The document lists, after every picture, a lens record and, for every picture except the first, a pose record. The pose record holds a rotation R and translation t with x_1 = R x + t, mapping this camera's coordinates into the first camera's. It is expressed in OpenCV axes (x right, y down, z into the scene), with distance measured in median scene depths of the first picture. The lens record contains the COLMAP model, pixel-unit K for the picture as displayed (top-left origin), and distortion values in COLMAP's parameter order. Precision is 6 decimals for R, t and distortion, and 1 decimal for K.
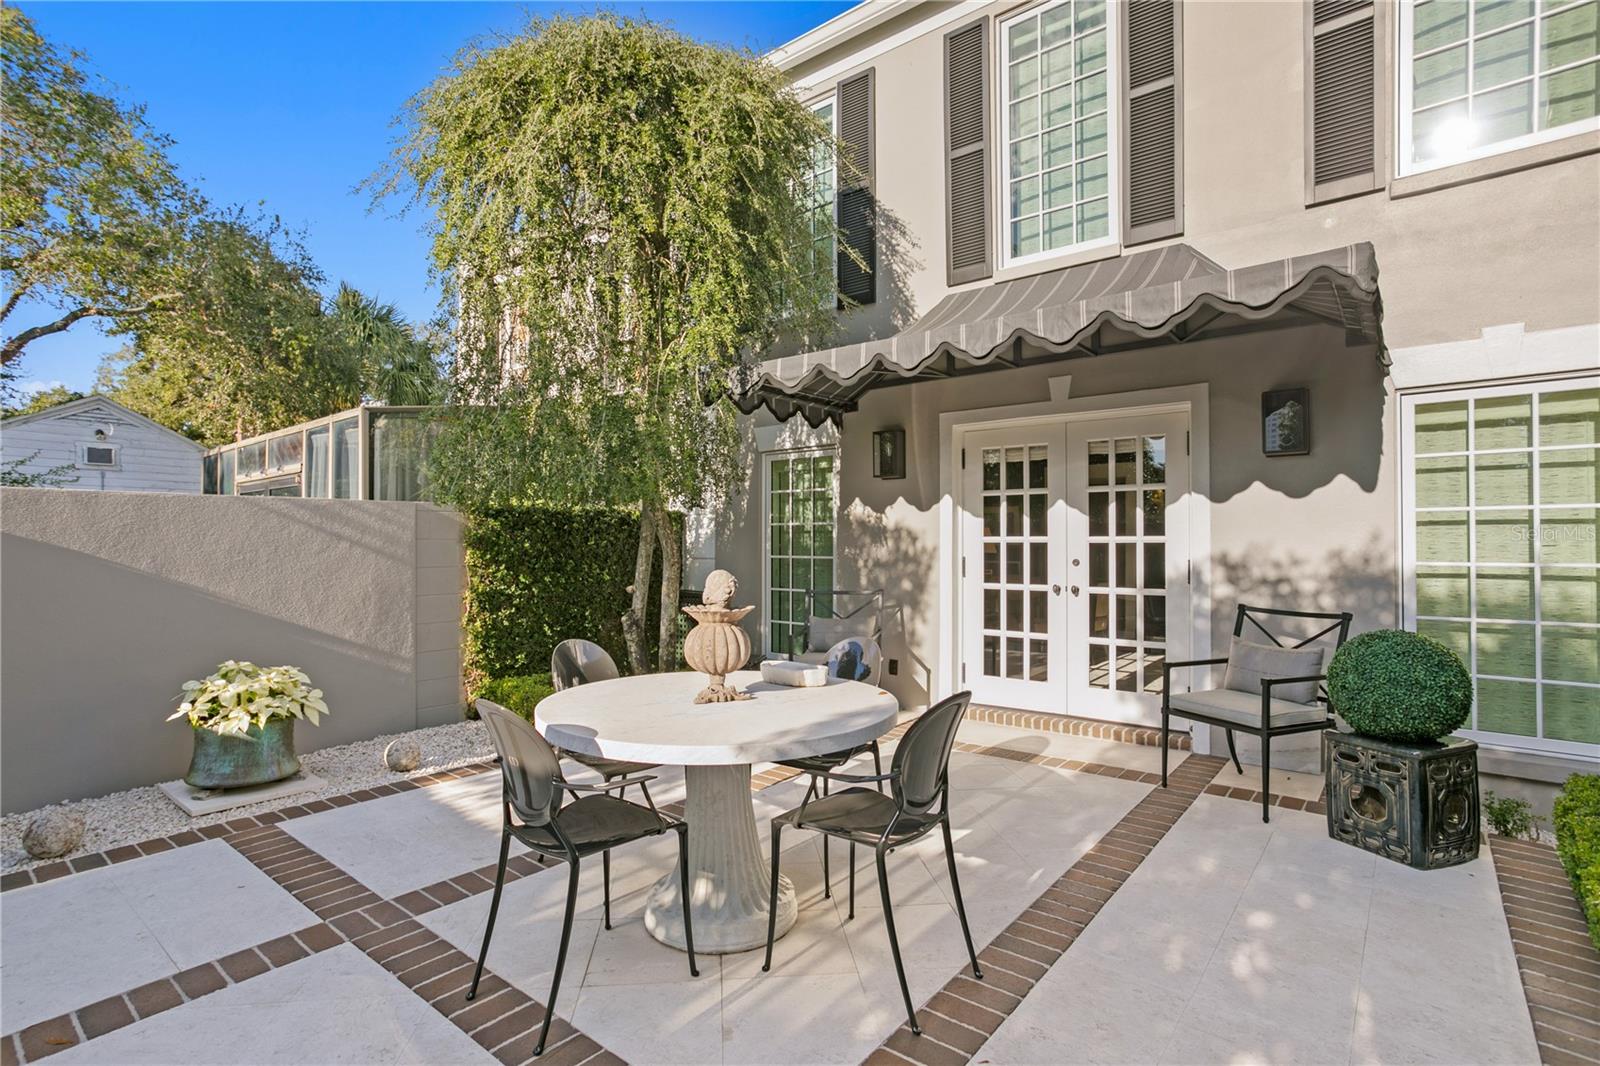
lens RADIAL K [[764.6, 0, 792.9], [0, 764.6, 534.2], [0, 0, 1]] dist [-0.021447, 0.006731]
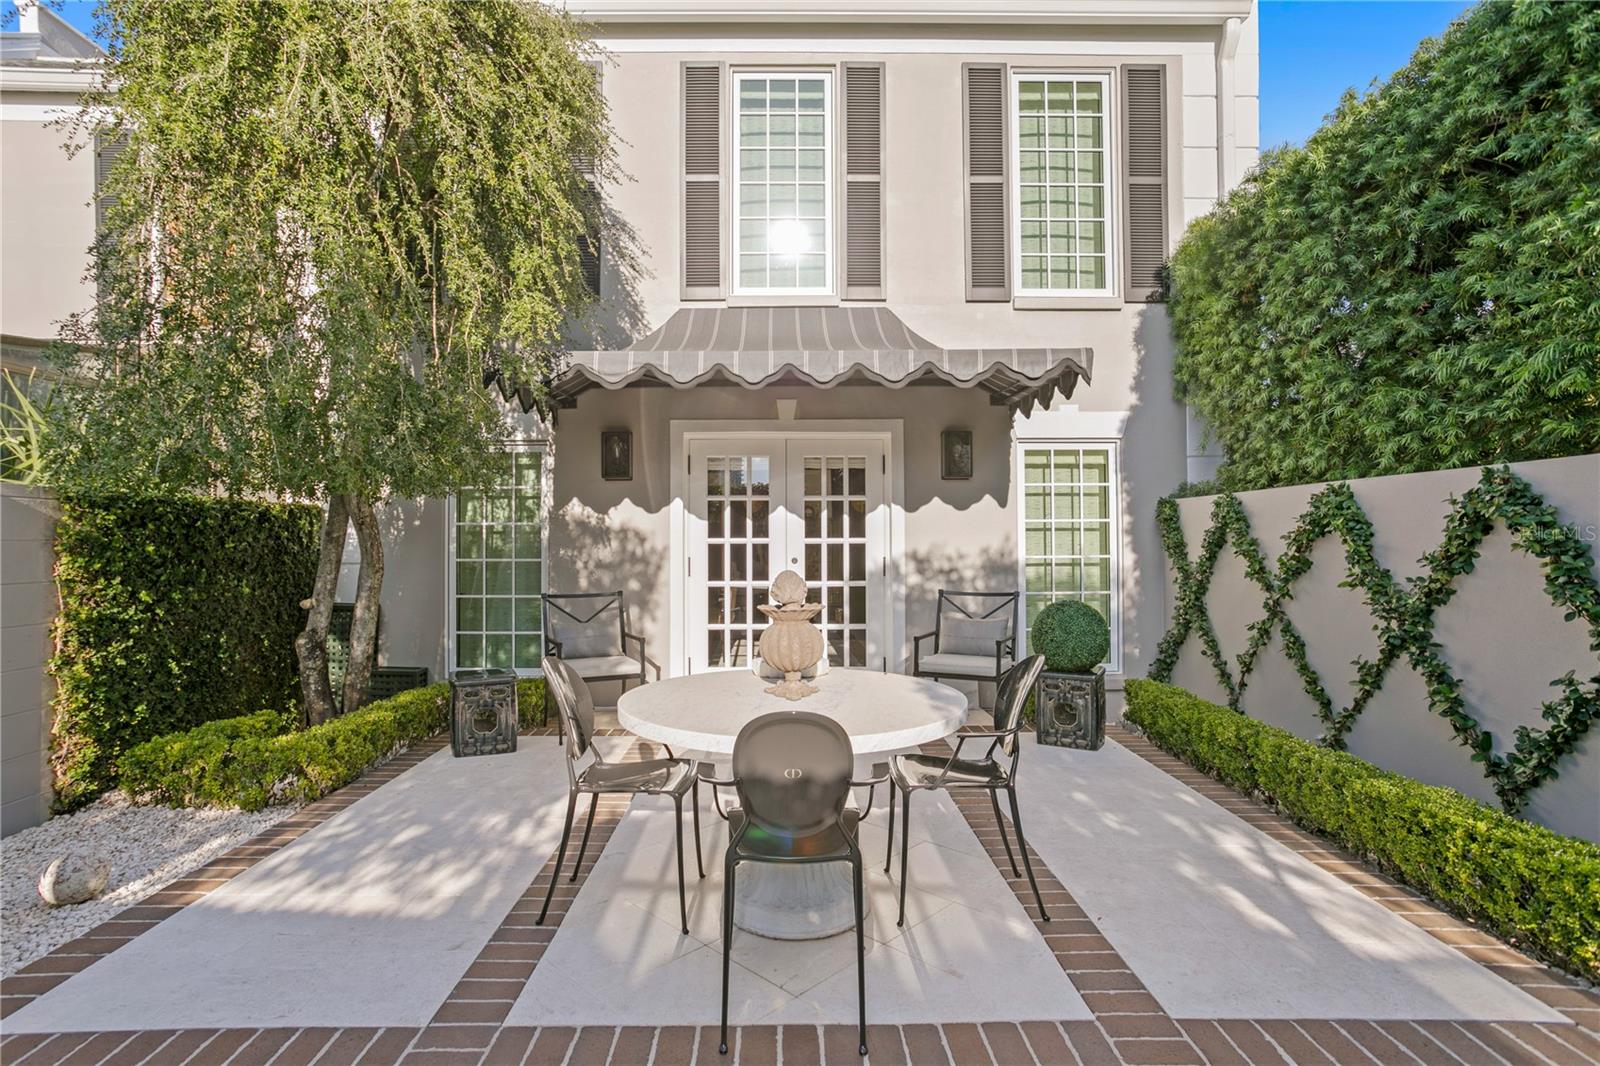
lens RADIAL K [[764.6, 0, 769.1], [0, 764.6, 530.7], [0, 0, 1]] dist [-0.021447, 0.006731]
pose [[0.777579, 0.007219, 0.628744, -0.363621], [-0.003852, 0.999970, -0.006717, 0.000037], [-0.628773, 0.002801, 0.777584, 0.104133]]
